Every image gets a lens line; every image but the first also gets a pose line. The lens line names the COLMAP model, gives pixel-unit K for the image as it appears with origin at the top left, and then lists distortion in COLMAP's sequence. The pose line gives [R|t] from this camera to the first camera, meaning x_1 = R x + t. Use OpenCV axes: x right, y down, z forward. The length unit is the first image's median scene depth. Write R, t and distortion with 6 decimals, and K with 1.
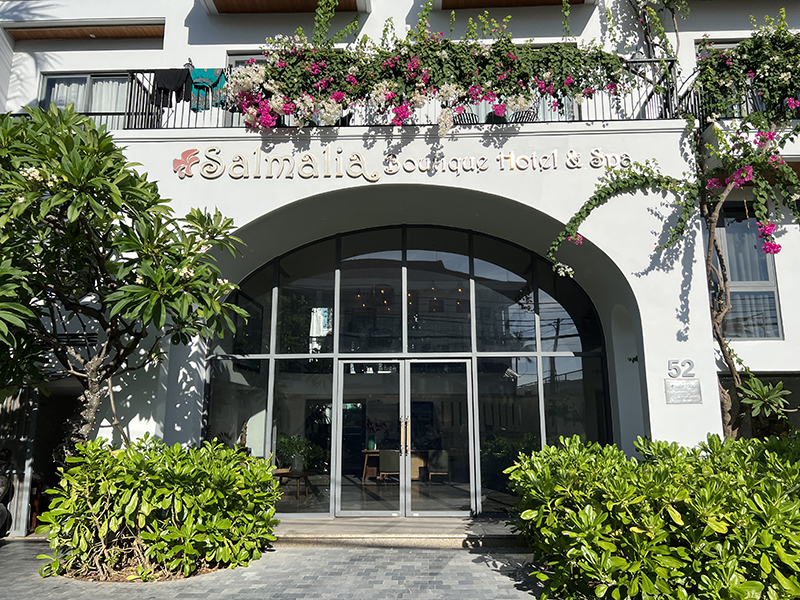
lens RADIAL K [[597.7, 0, 402.2], [0, 597.7, 302.4], [0, 0, 1]] dist [0.057753, -0.066890]
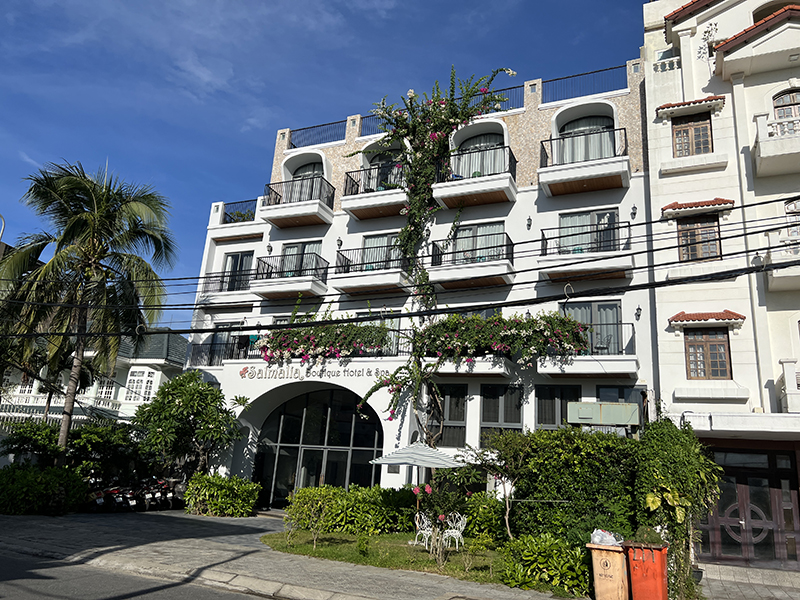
lens RADIAL K [[597.7, 0, 400.0], [0, 597.7, 298.5], [0, 0, 1]] dist [0.057753, -0.066890]
pose [[0.929325, -0.041238, -0.366954, 1.335759], [0.000538, 0.993895, -0.110332, -0.265679], [0.369264, 0.102337, 0.923673, -1.316108]]
